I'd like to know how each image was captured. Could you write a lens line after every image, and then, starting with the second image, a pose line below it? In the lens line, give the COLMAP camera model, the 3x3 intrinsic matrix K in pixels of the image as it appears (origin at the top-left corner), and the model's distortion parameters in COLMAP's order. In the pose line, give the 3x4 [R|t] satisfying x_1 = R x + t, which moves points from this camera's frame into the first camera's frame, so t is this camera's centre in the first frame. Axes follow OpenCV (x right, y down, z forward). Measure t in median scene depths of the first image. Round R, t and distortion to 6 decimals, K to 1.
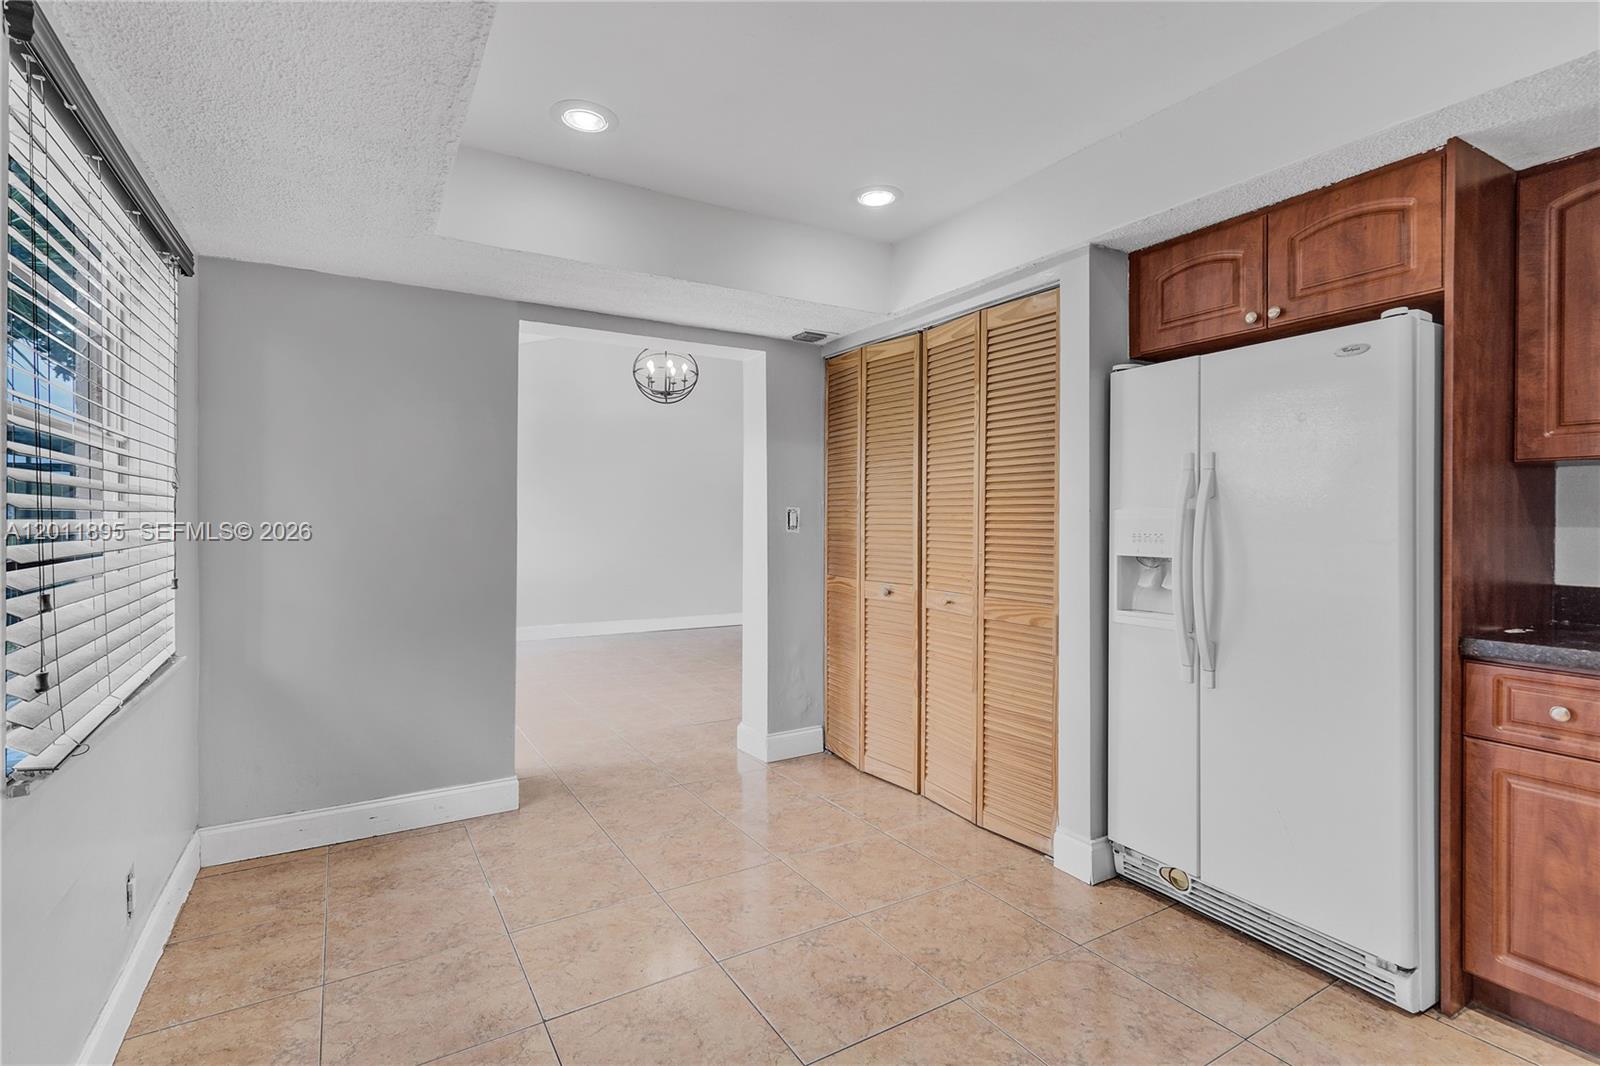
lens RADIAL K [[767.5, 0, 807.9], [0, 767.5, 514.5], [0, 0, 1]] dist [0.002992, 0.000652]
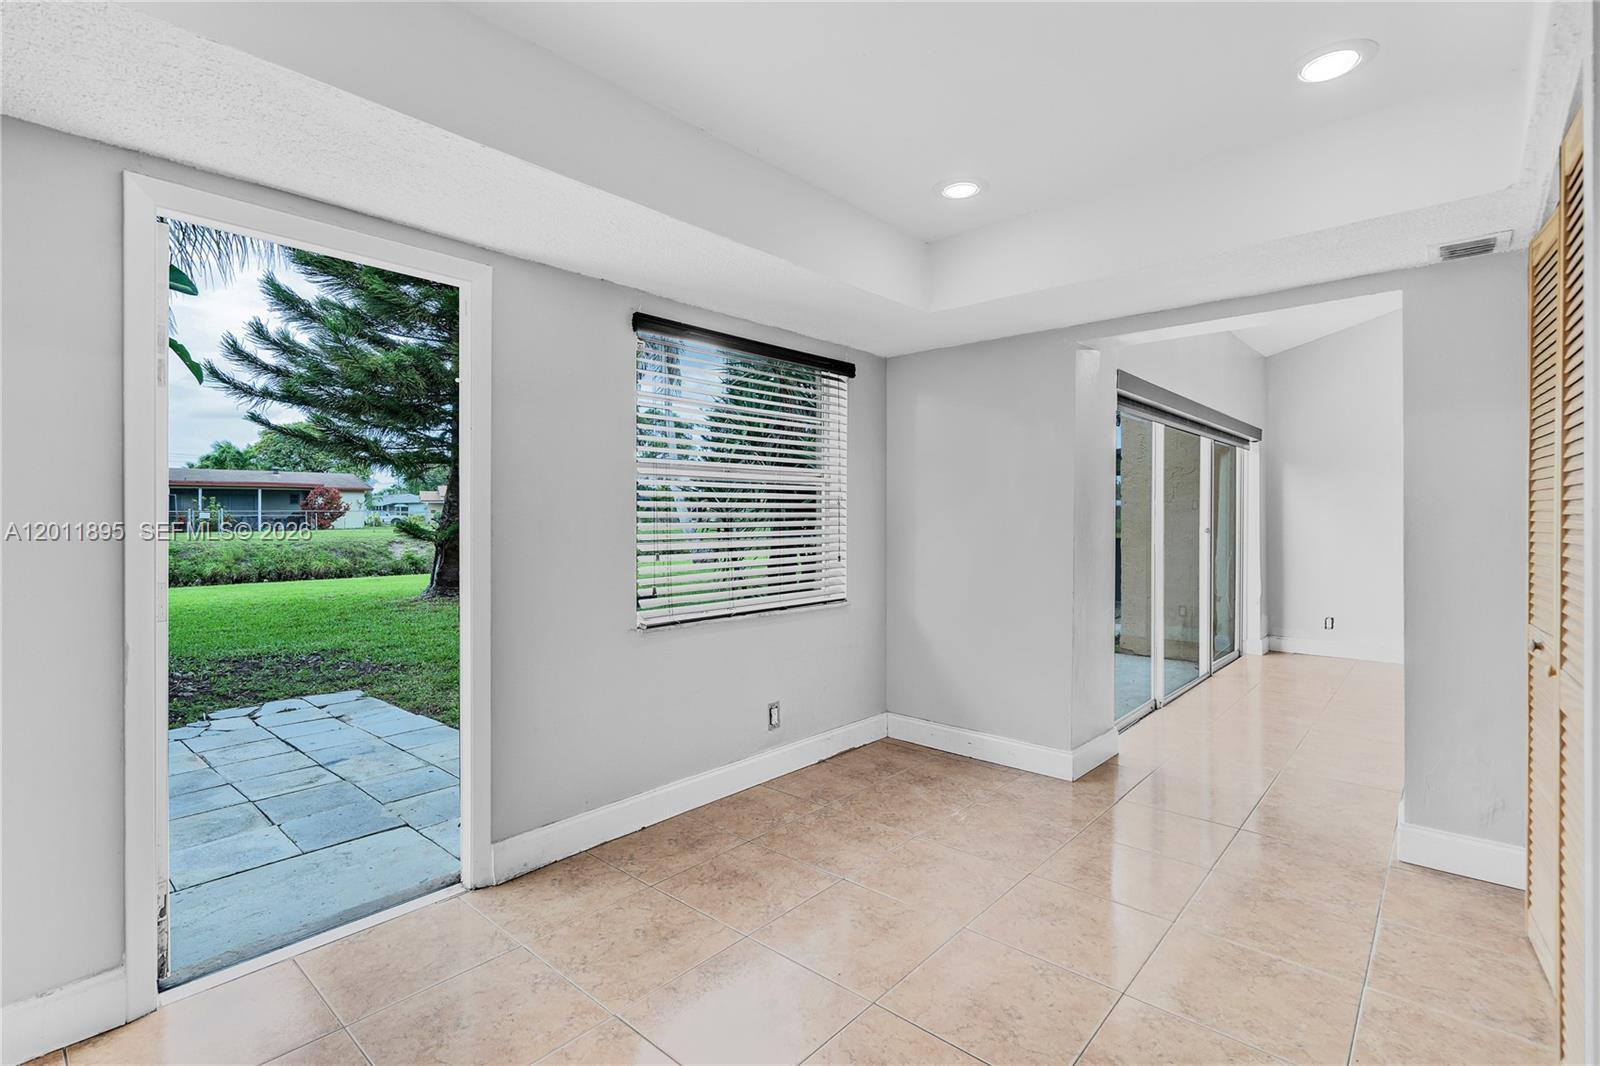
lens RADIAL K [[738.3, 0, 794.5], [0, 738.3, 521.9], [0, 0, 1]] dist [-0.000686, 0.000068]
pose [[0.286210, 0.004166, -0.958158, 0.628050], [0.004252, 0.999975, 0.005618, -0.002102], [0.958158, -0.005682, 0.286185, 0.362278]]
